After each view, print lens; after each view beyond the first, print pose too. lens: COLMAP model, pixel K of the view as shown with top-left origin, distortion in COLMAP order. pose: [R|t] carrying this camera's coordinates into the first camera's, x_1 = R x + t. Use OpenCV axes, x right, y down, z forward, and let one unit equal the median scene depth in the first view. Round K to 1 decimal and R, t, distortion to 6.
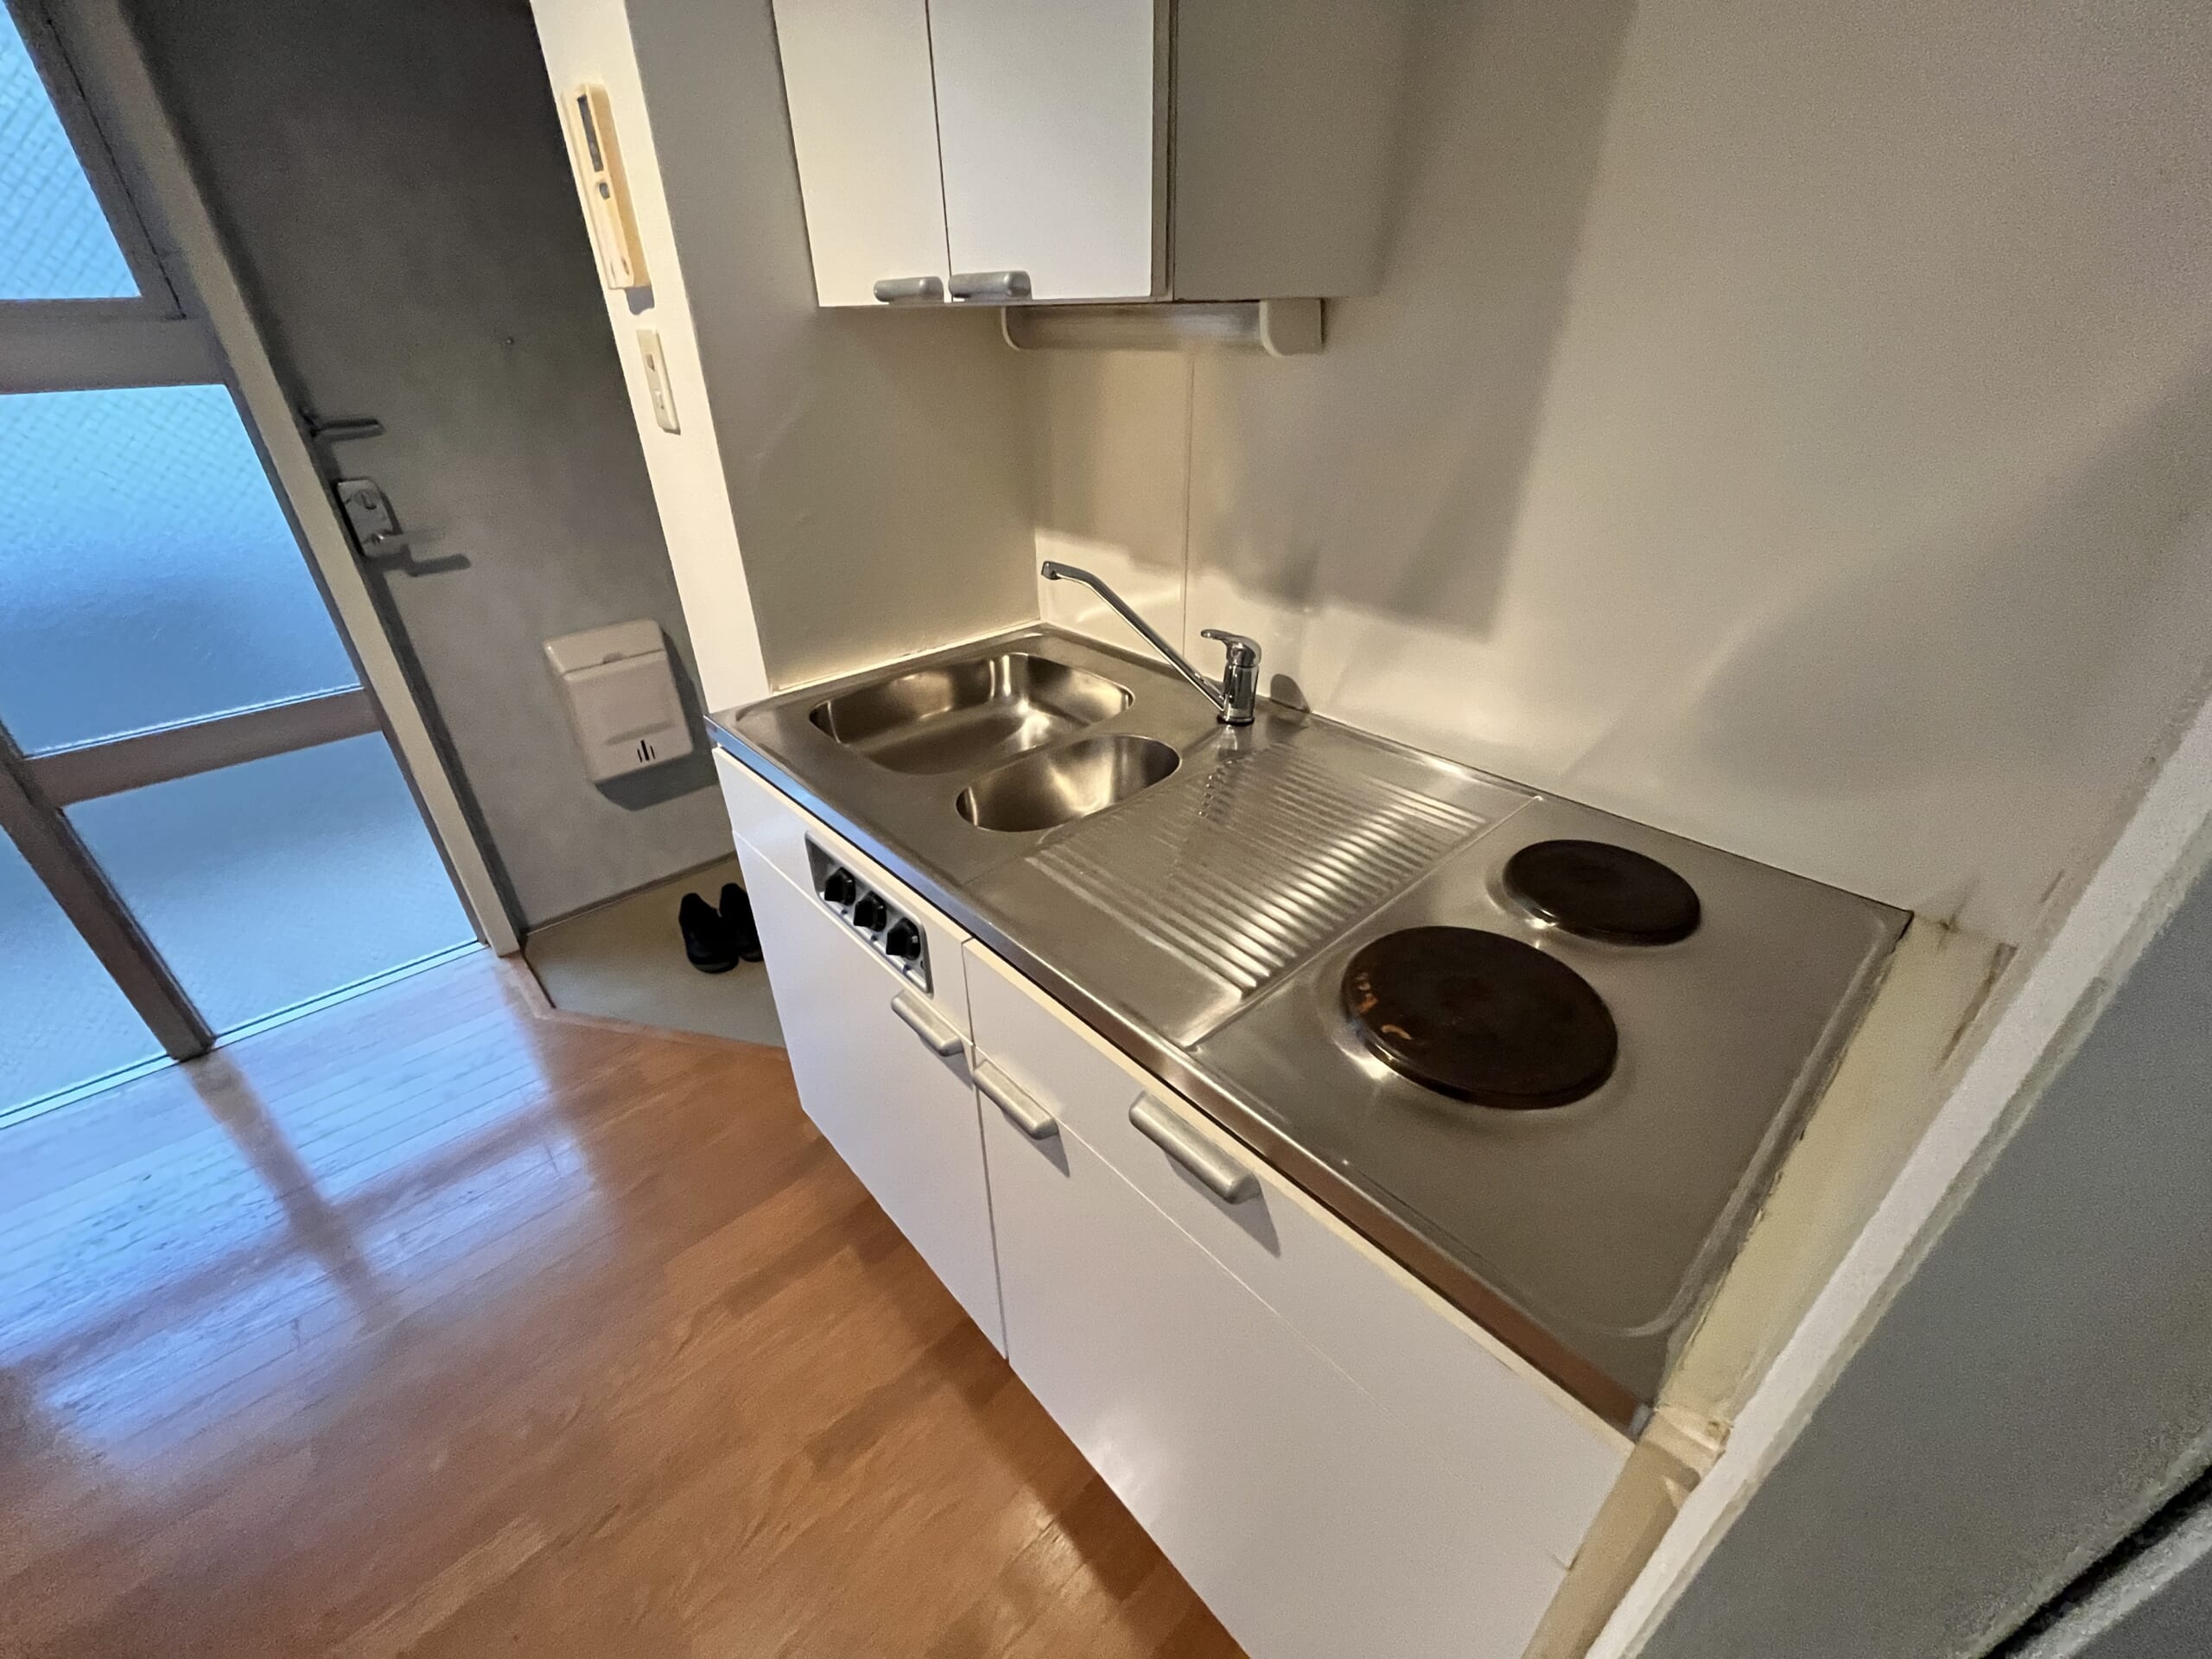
lens RADIAL K [[893.8, 0, 1106.0], [0, 893.8, 829.5], [0, 0, 1]] dist [-0.001234, -0.000778]
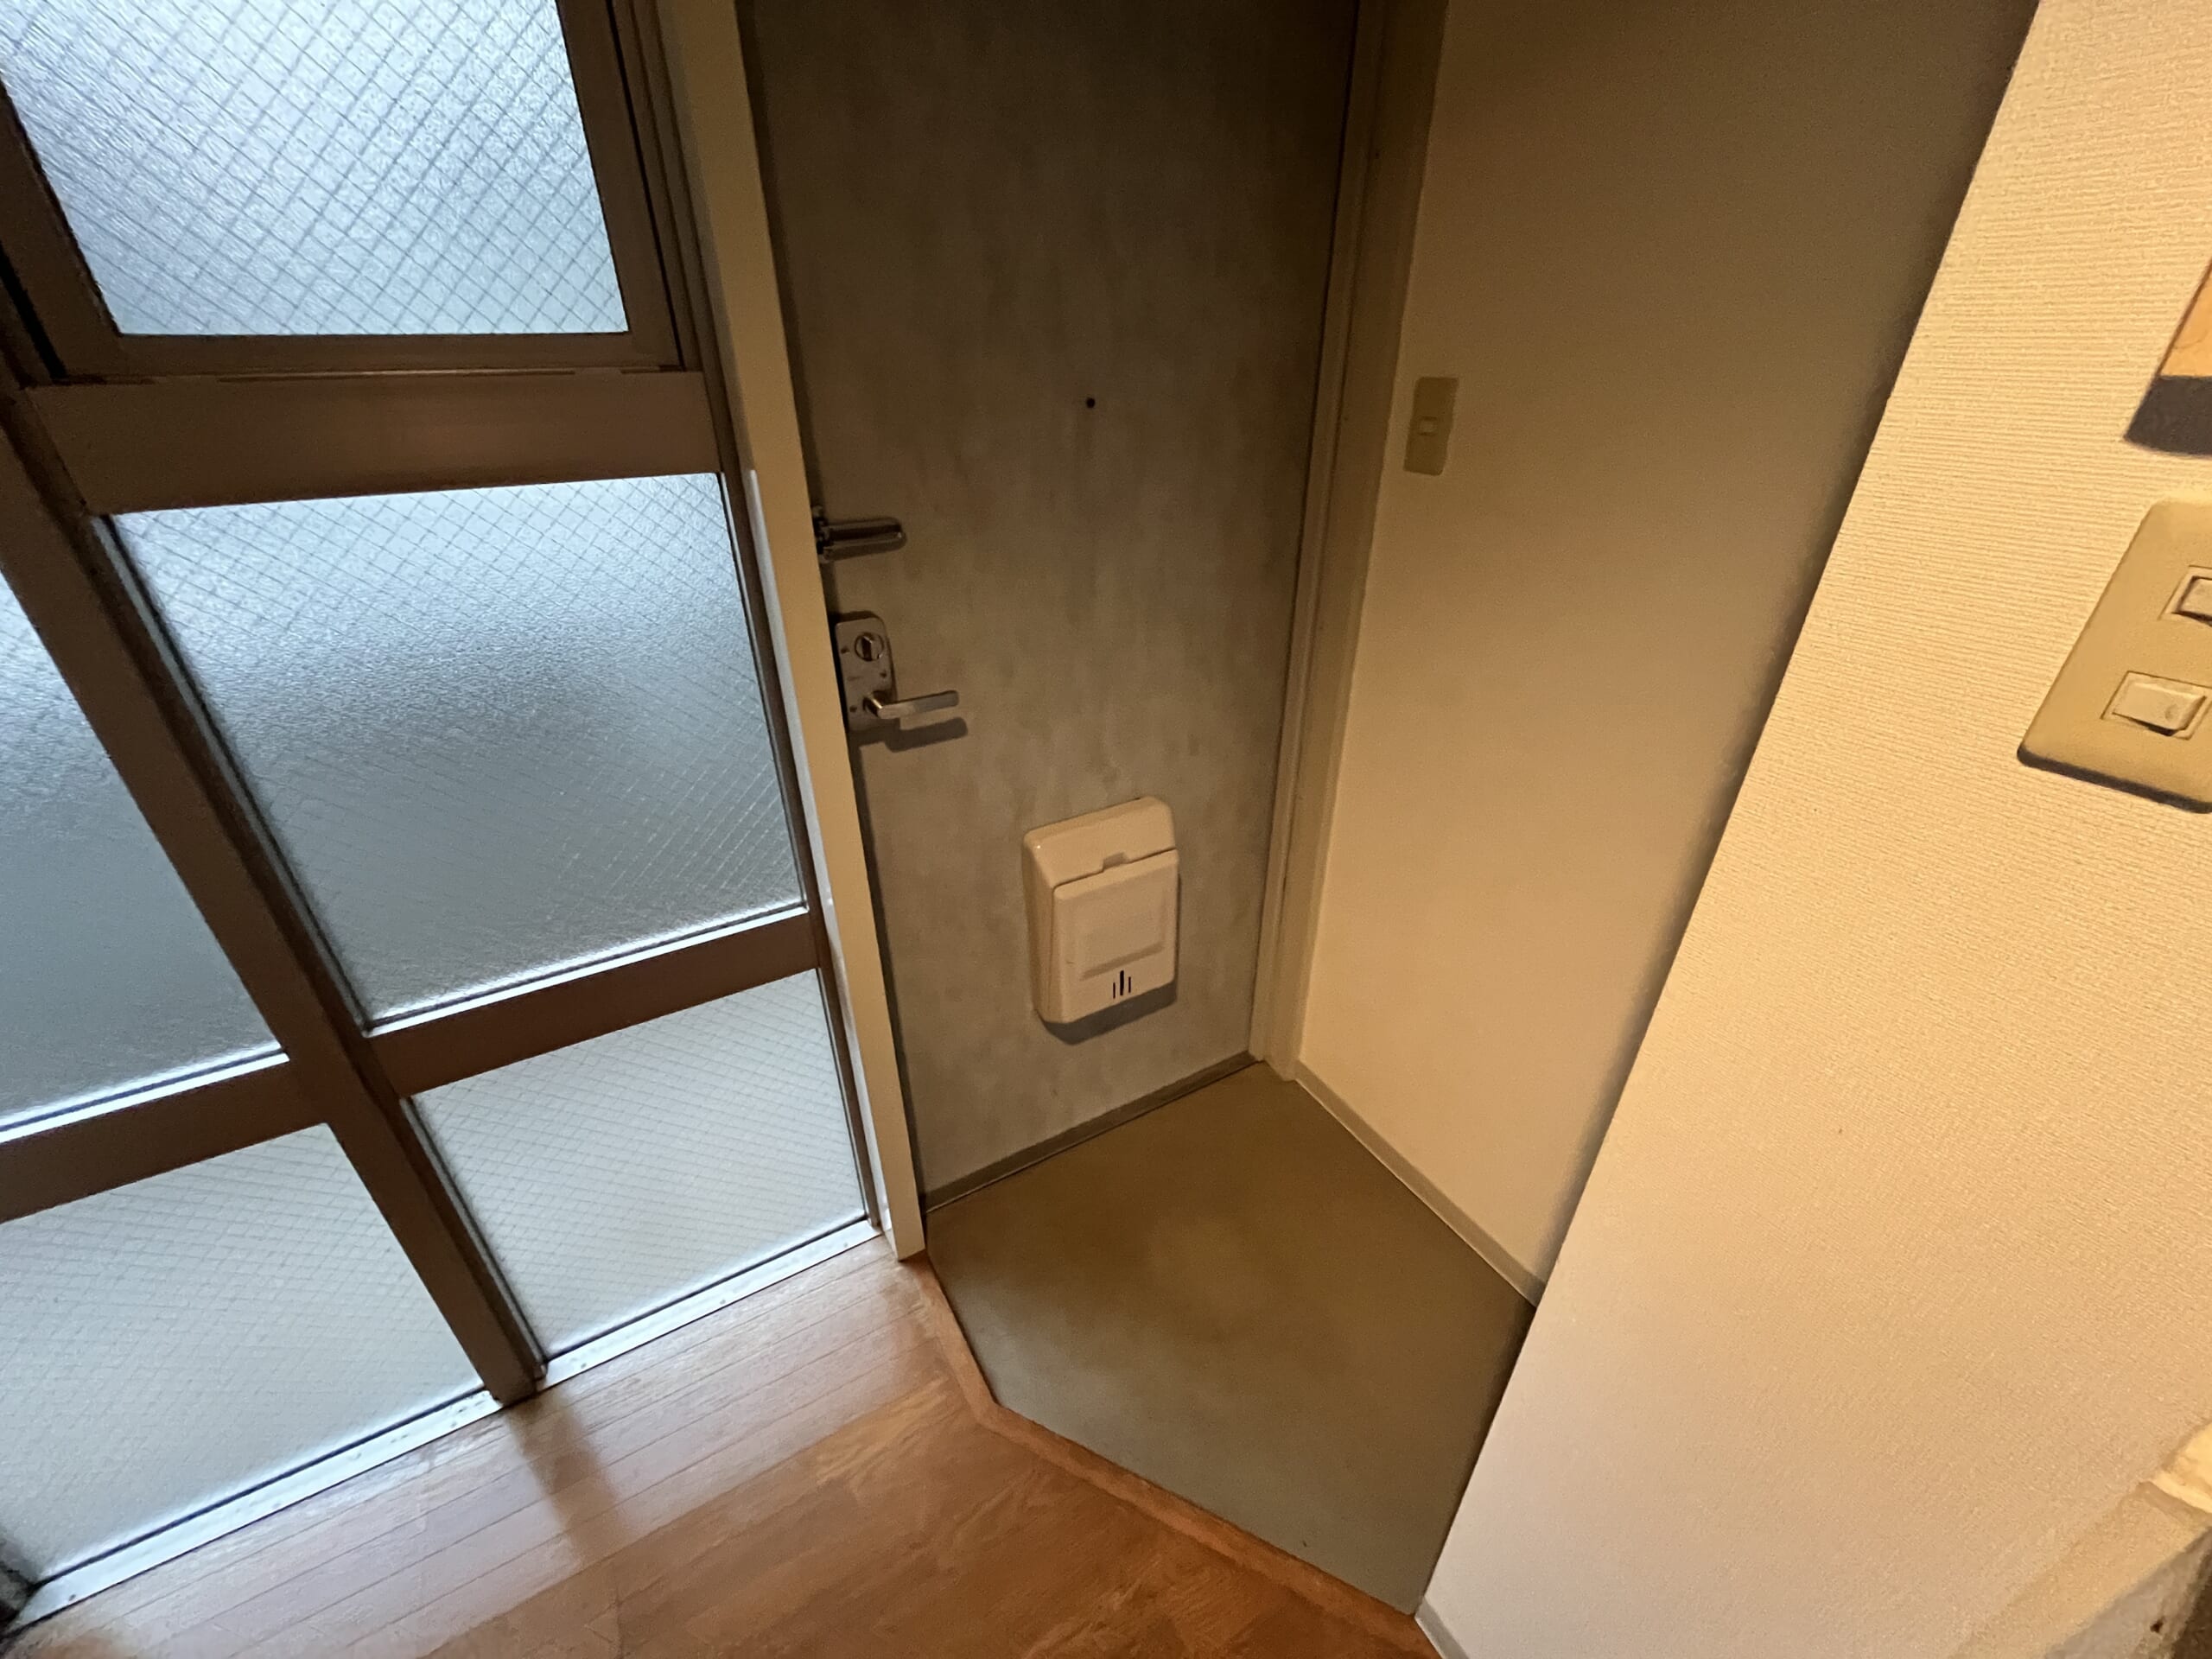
lens RADIAL K [[893.8, 0, 1106.0], [0, 893.8, 829.5], [0, 0, 1]] dist [-0.001234, -0.000778]
pose [[0.979438, 0.101932, -0.174099, -0.496142], [-0.105992, 0.994266, -0.014162, -0.229814], [0.171657, 0.032324, 0.984626, 0.374586]]
